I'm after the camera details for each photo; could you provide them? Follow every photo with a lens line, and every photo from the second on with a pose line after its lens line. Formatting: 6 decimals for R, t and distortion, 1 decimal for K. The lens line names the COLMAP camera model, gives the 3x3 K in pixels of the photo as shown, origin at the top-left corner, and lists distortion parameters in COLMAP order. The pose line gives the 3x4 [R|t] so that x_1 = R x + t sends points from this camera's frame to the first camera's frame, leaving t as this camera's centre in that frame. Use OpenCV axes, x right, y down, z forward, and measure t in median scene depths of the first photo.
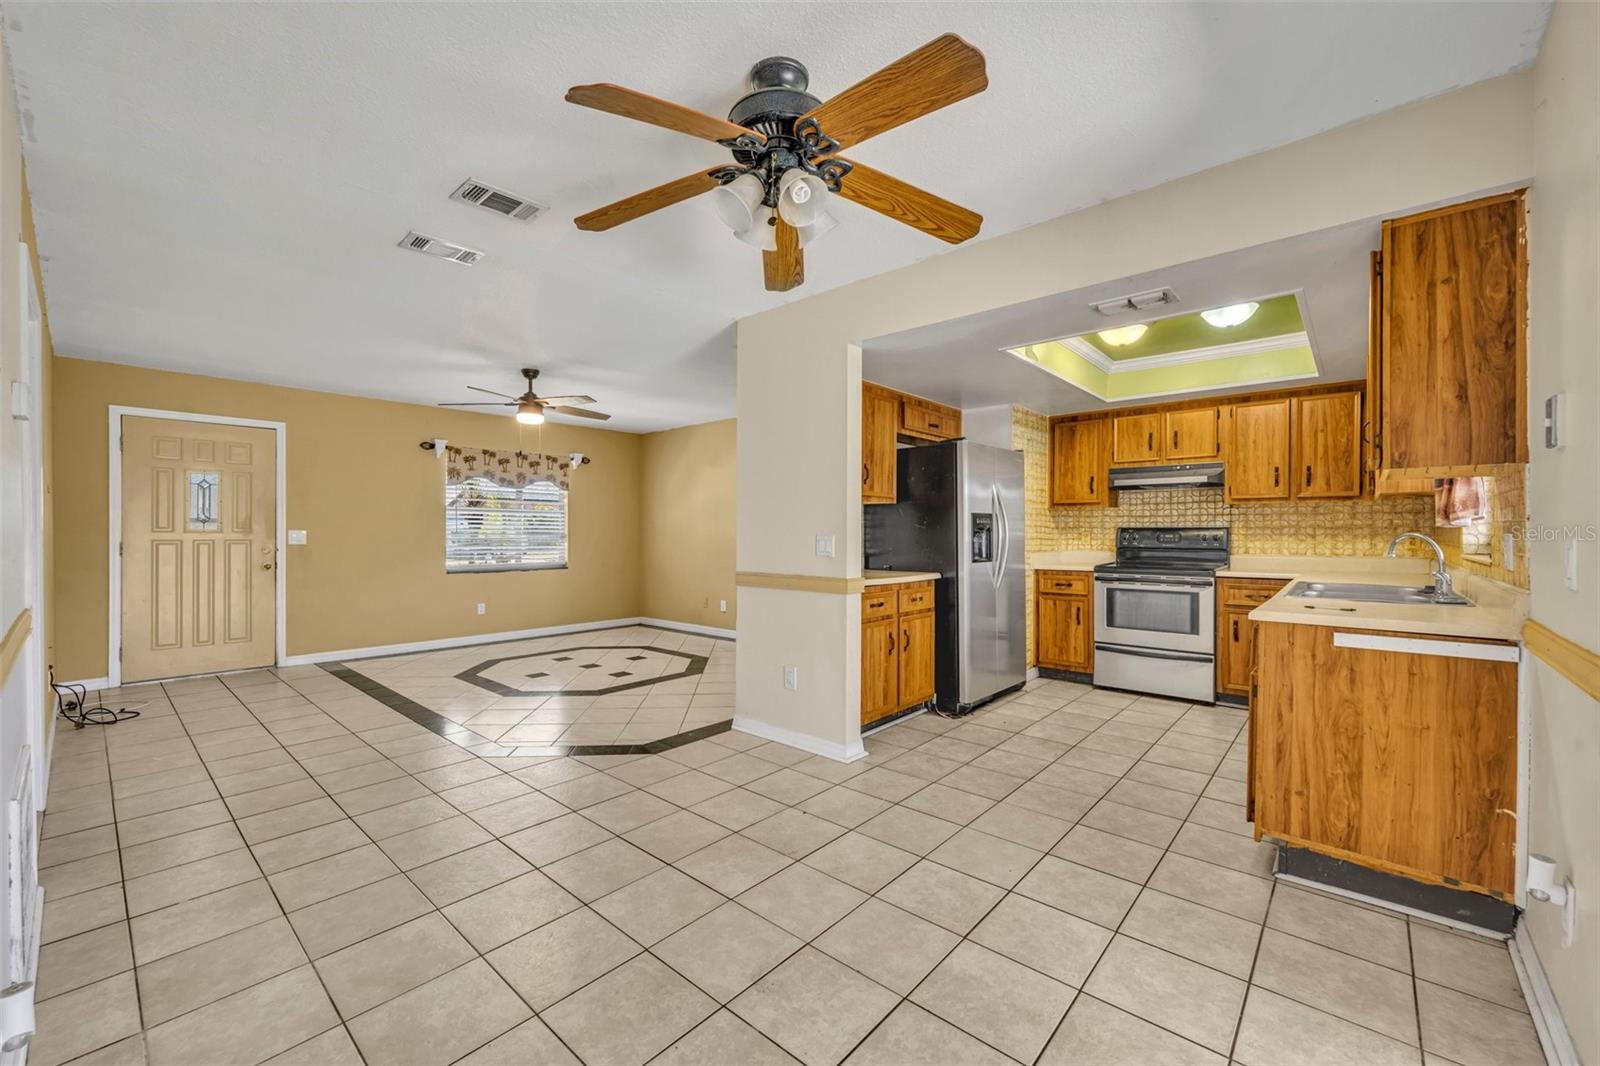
lens RADIAL K [[637.8, 0, 802.6], [0, 637.8, 535.0], [0, 0, 1]] dist [-0.001826, -0.000106]
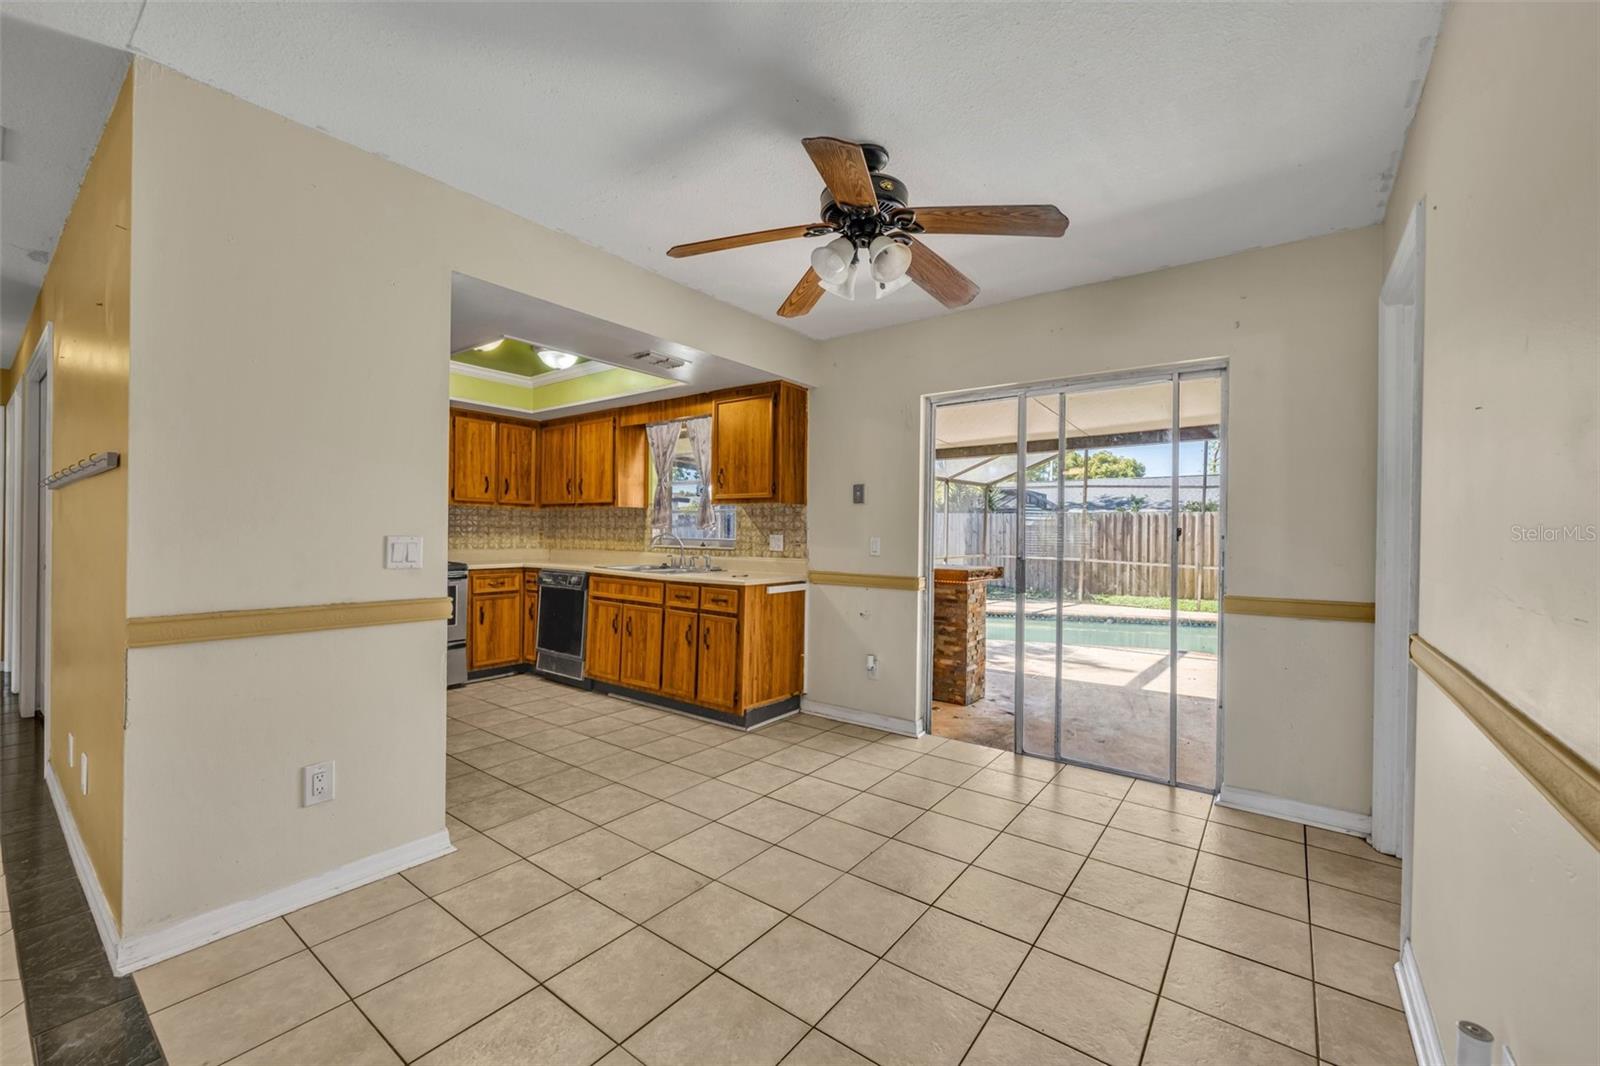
lens RADIAL K [[637.8, 0, 793.5], [0, 637.8, 534.3], [0, 0, 1]] dist [-0.001826, -0.000106]
pose [[-0.062925, -0.005182, 0.998005, -0.424505], [-0.006632, 0.999967, 0.004775, -0.005410], [-0.997996, -0.006318, -0.062957, 0.415292]]
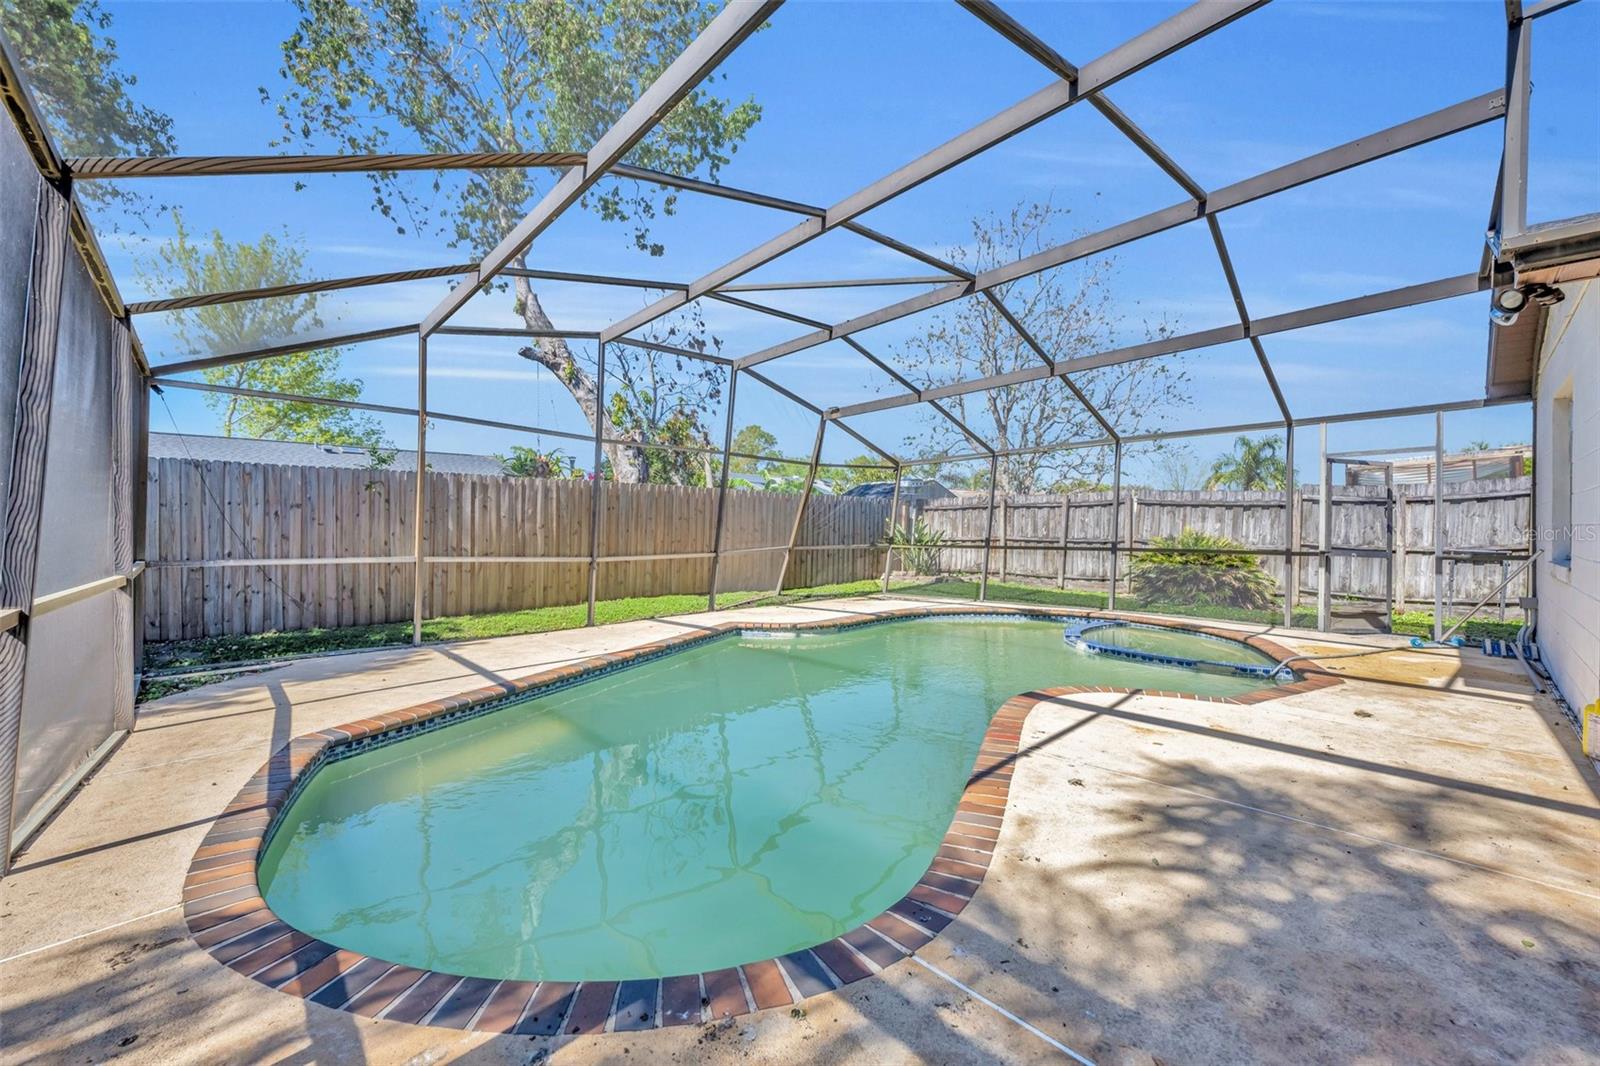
lens RADIAL K [[637.8, 0, 782.6], [0, 637.8, 528.3], [0, 0, 1]] dist [-0.001826, -0.000106]
pose [[-0.993975, -0.000231, 0.109603, 1.165538], [0.000182, 0.999993, 0.003756, 0.034497], [-0.109603, 0.003753, -0.993968, 0.277313]]
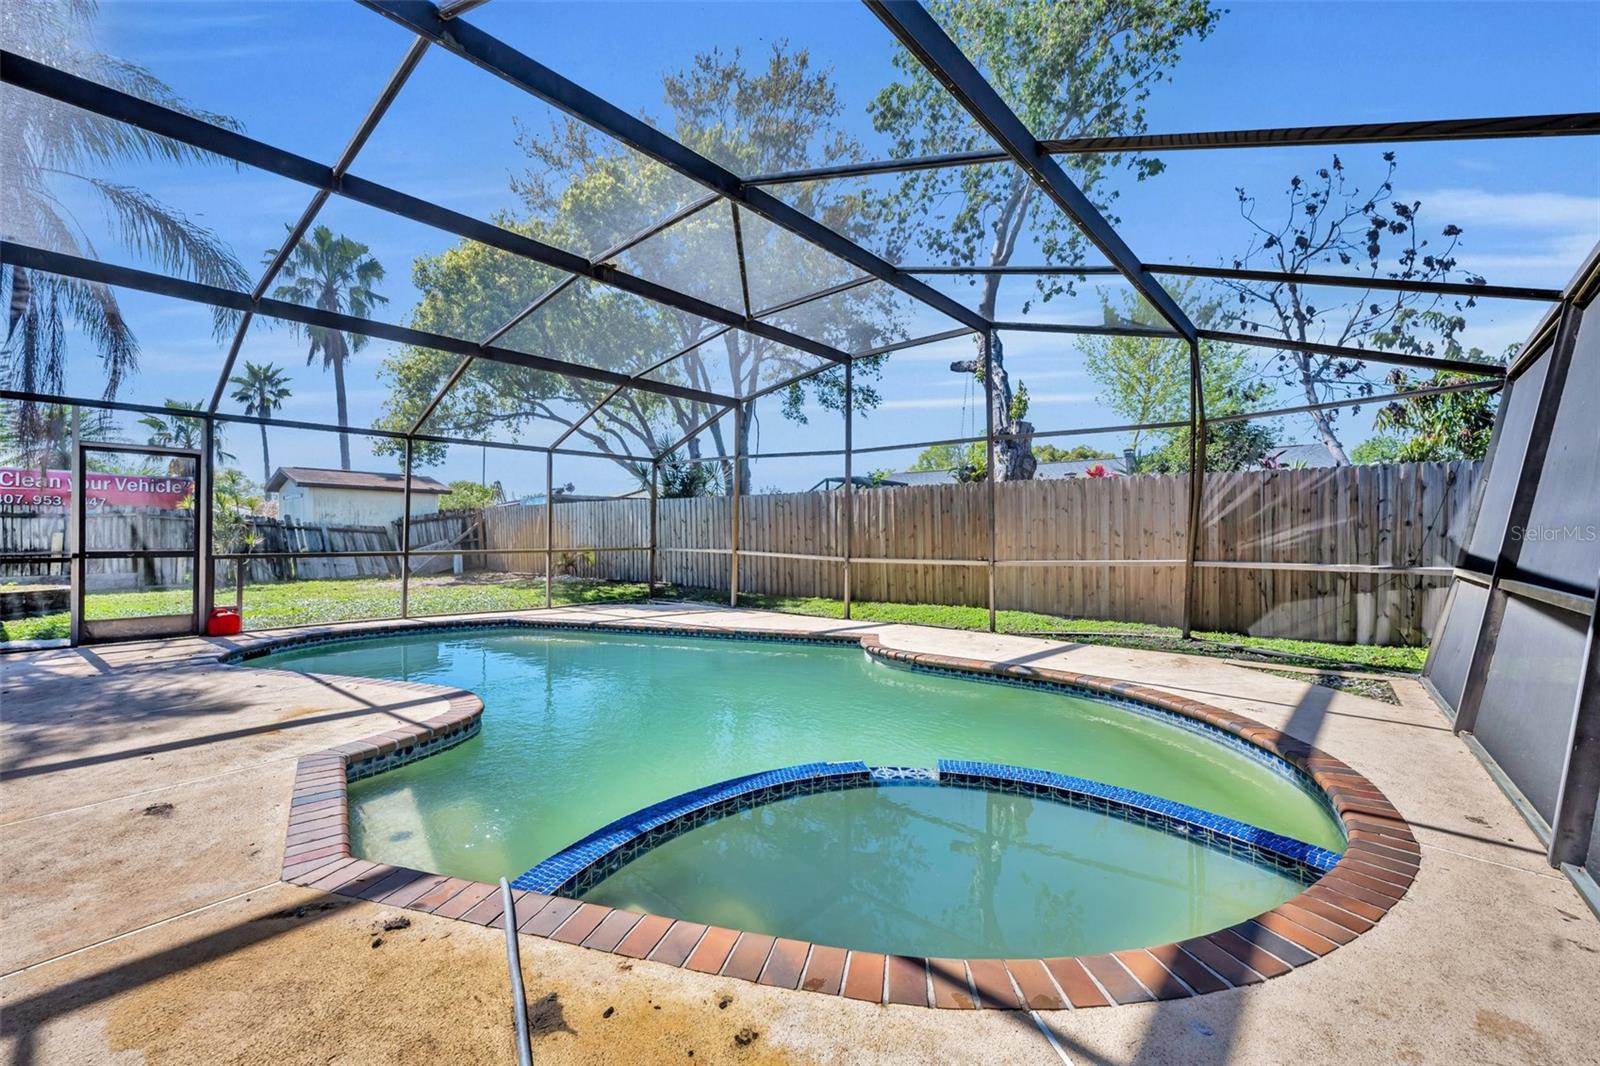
lens RADIAL K [[637.8, 0, 793.2], [0, 637.8, 534.5], [0, 0, 1]] dist [-0.001826, -0.000106]
pose [[-0.023286, 0.000644, 0.999729, 0.072934], [0.003002, 0.999995, -0.000574, 0.048391], [-0.999724, 0.002987, -0.023287, -1.026739]]
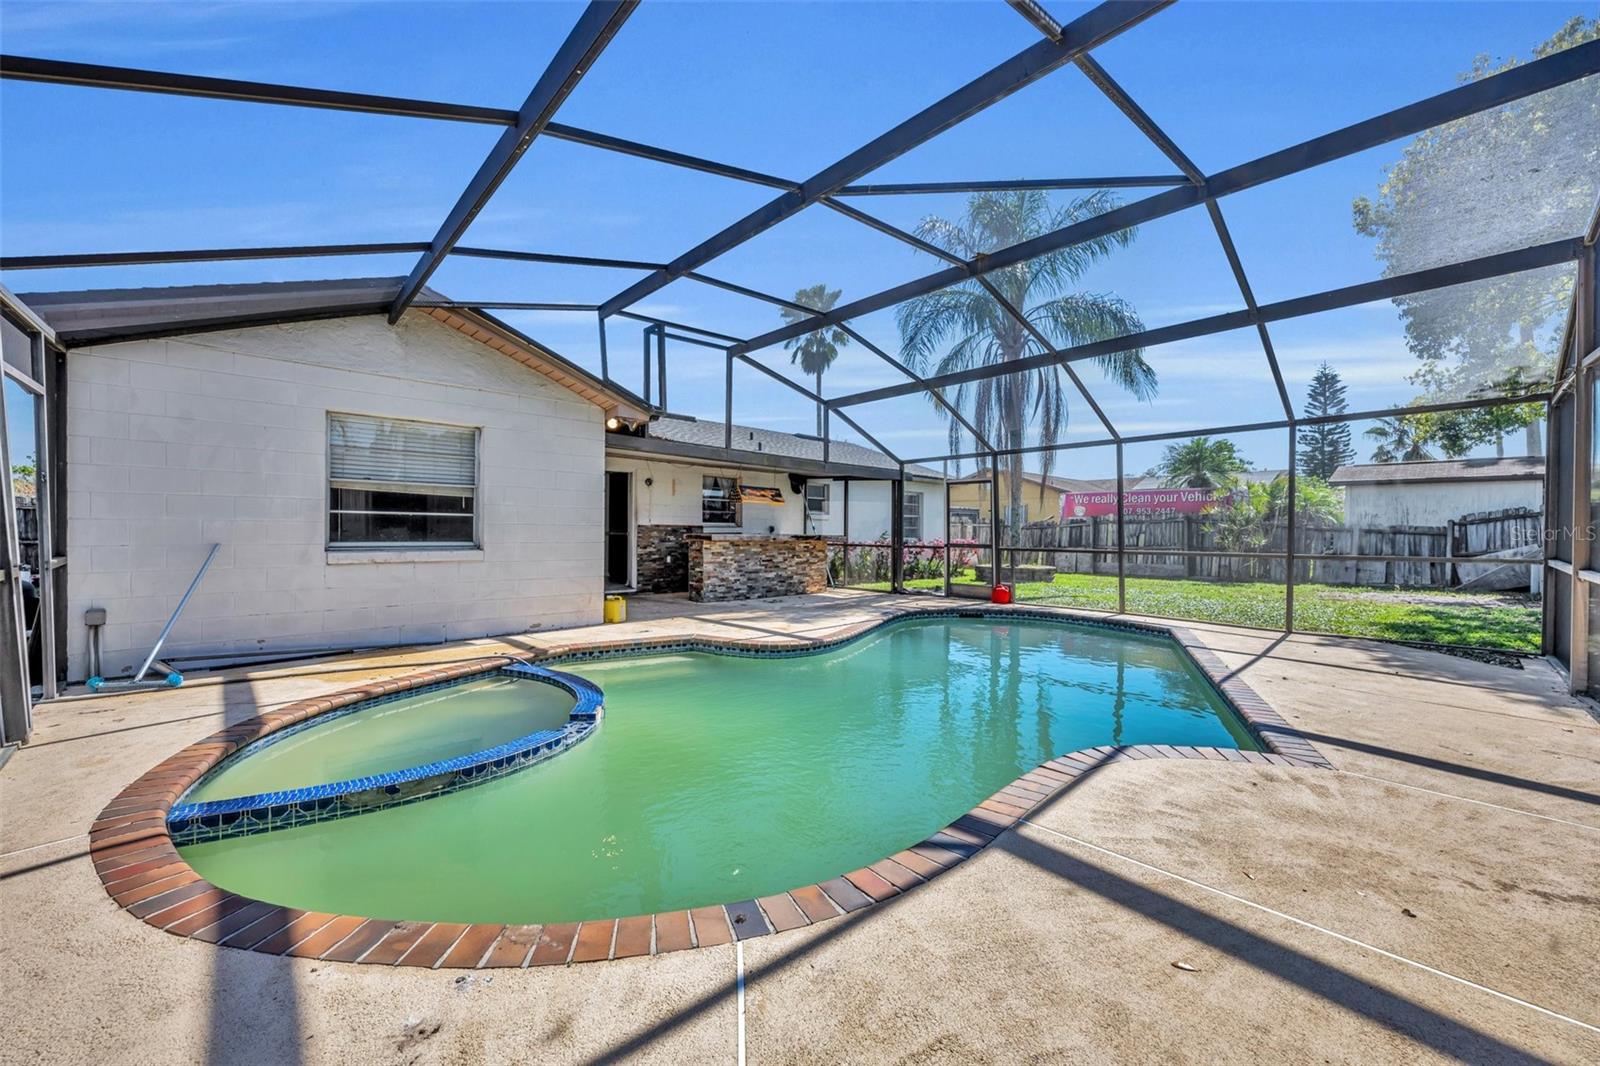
lens RADIAL K [[637.8, 0, 807.8], [0, 637.8, 537.9], [0, 0, 1]] dist [-0.001826, -0.000106]
pose [[0.996690, 0.007701, -0.080925, 1.036625], [-0.007399, 0.999964, 0.004038, 0.053942], [0.080953, -0.003426, 0.996712, -1.870545]]
